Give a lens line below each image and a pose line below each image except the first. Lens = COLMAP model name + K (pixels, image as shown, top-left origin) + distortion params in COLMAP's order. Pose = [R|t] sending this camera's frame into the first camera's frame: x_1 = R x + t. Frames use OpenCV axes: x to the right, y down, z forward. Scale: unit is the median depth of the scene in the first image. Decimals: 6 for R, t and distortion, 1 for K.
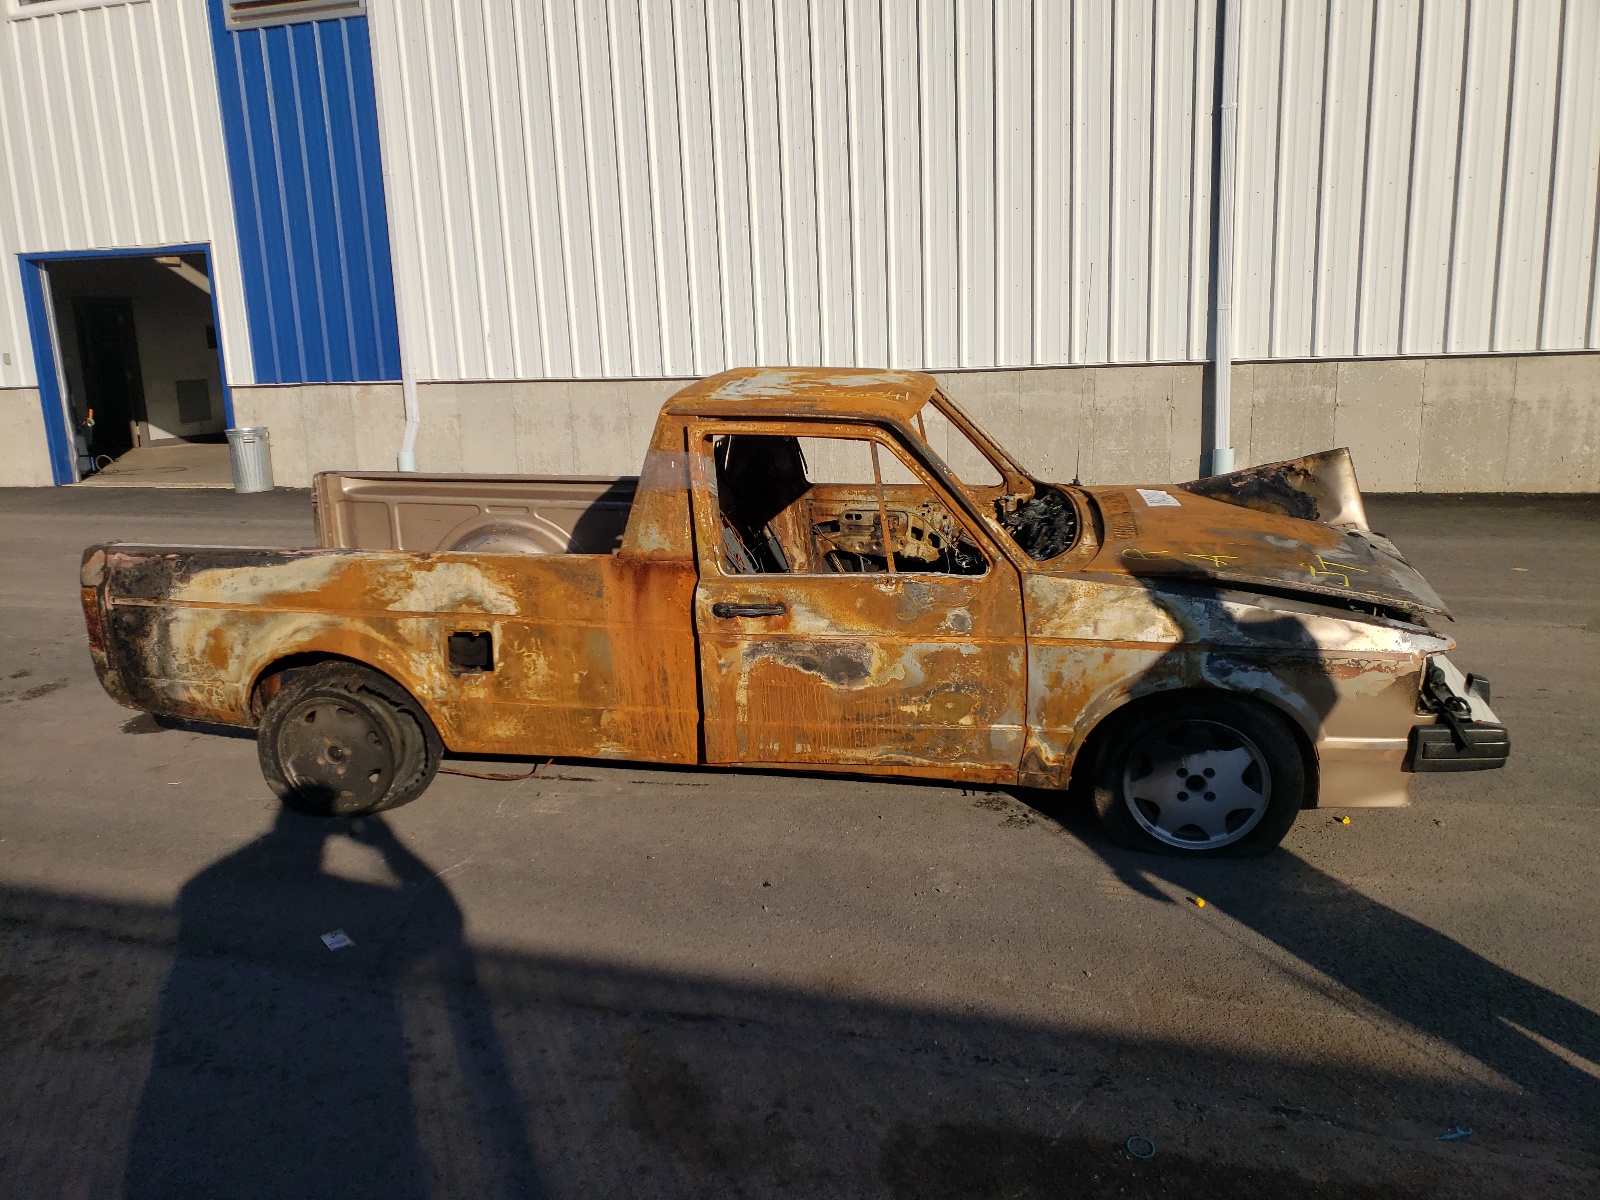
lens RADIAL K [[1231.0, 0, 810.8], [0, 1231.0, 594.4], [0, 0, 1]] dist [0.118625, -0.250614]
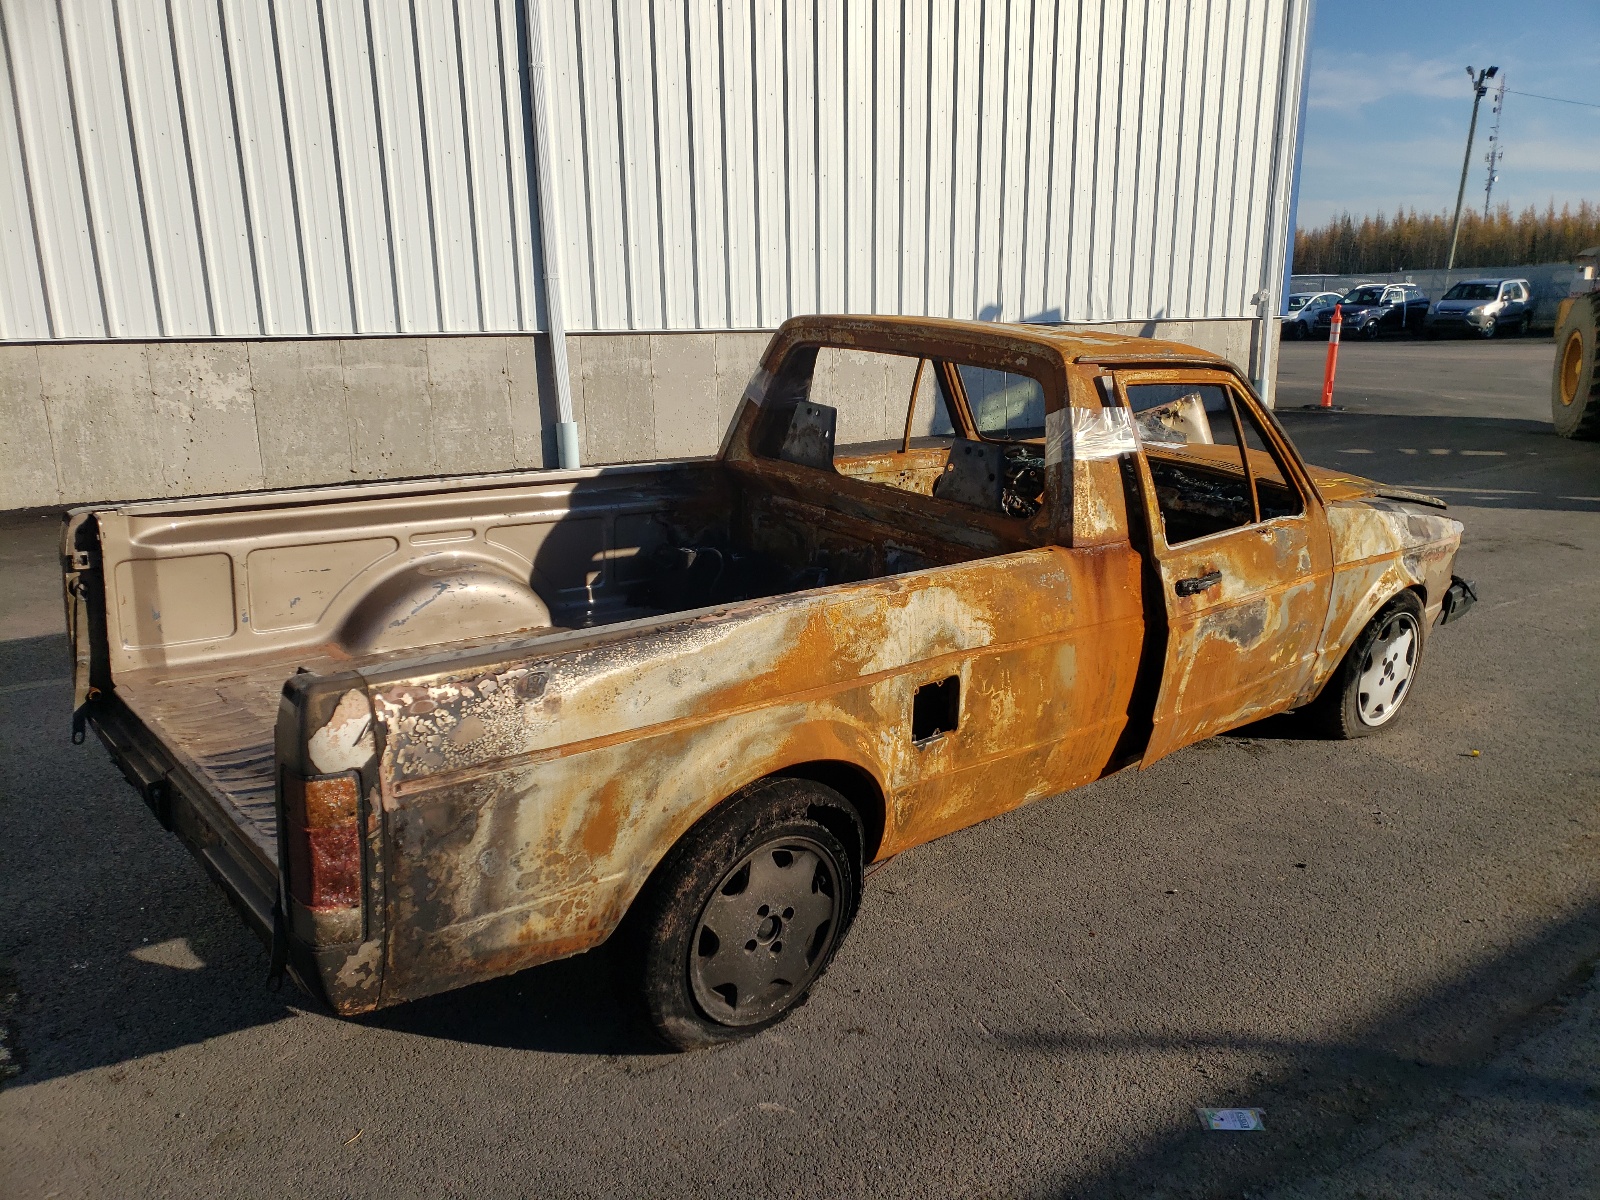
lens RADIAL K [[1231.0, 0, 810.8], [0, 1231.0, 594.4], [0, 0, 1]] dist [0.118625, -0.250614]
pose [[0.610753, -0.154088, 0.776684, -0.850824], [0.144745, 0.986081, 0.081809, -0.086460], [-0.778479, 0.062456, 0.624556, 0.608309]]
